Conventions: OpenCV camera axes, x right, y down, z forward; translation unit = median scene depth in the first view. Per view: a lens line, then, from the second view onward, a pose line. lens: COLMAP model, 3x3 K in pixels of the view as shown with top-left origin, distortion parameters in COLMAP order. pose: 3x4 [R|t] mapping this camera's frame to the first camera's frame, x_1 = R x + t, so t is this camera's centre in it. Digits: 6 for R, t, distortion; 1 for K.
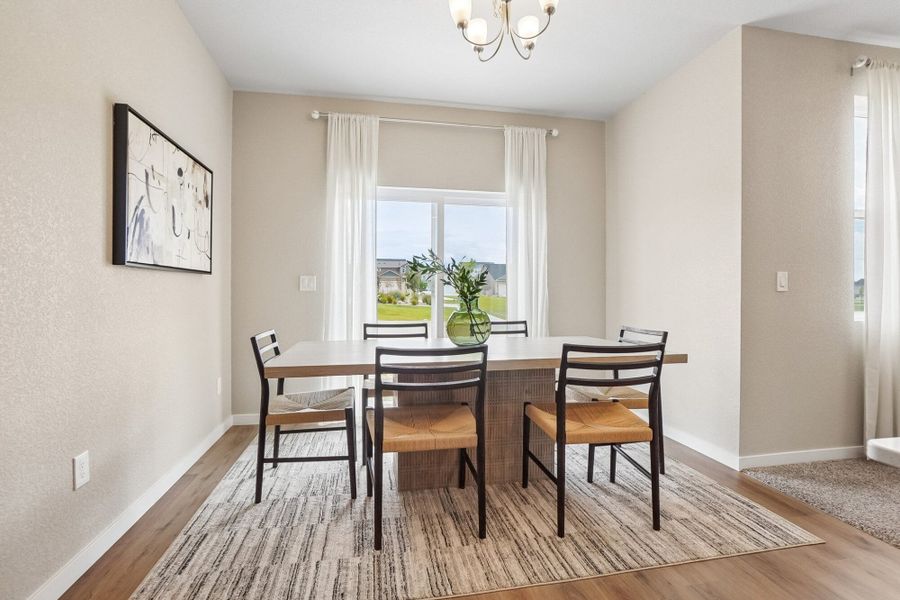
lens RADIAL K [[427.3, 0, 446.9], [0, 427.3, 297.2], [0, 0, 1]] dist [-0.053848, 0.022450]
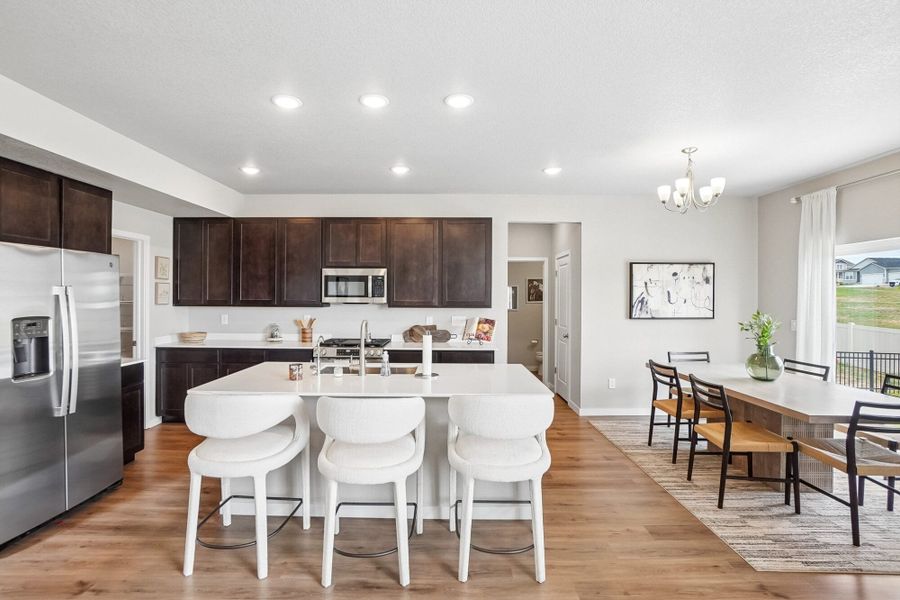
lens RADIAL K [[427.3, 0, 446.9], [0, 427.3, 297.2], [0, 0, 1]] dist [-0.053848, 0.022450]
pose [[-0.192888, -0.003042, -0.981216, 1.642132], [-0.013923, 0.999903, -0.000363, -0.147914], [0.981122, 0.013591, -0.192911, 0.231865]]
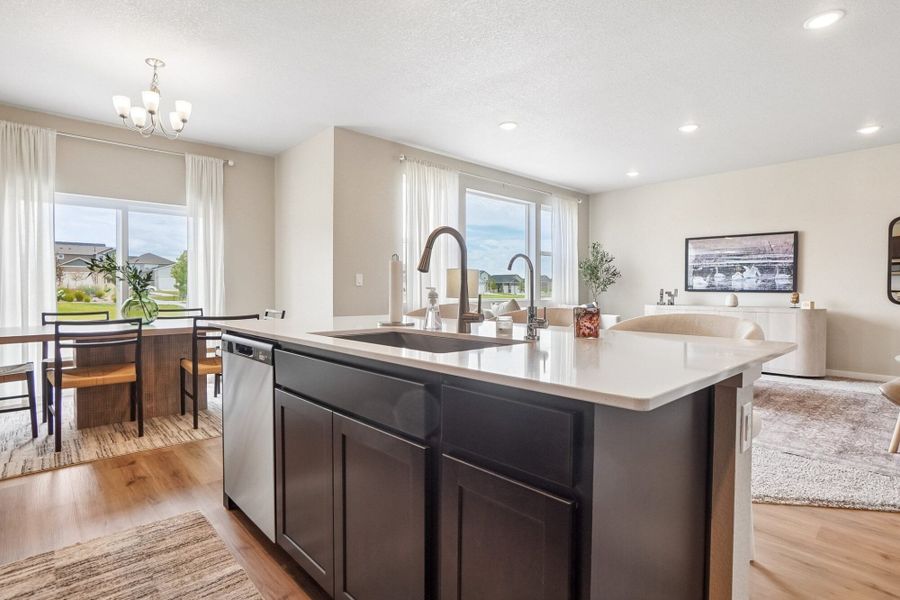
lens RADIAL K [[457.9, 0, 448.3], [0, 457.9, 297.4], [0, 0, 1]] dist [-0.051530, 0.028266]
pose [[0.849815, -0.009388, 0.526998, 0.135729], [0.003867, 0.999926, 0.011577, 0.012721], [-0.527068, -0.007801, 0.849788, -0.804647]]
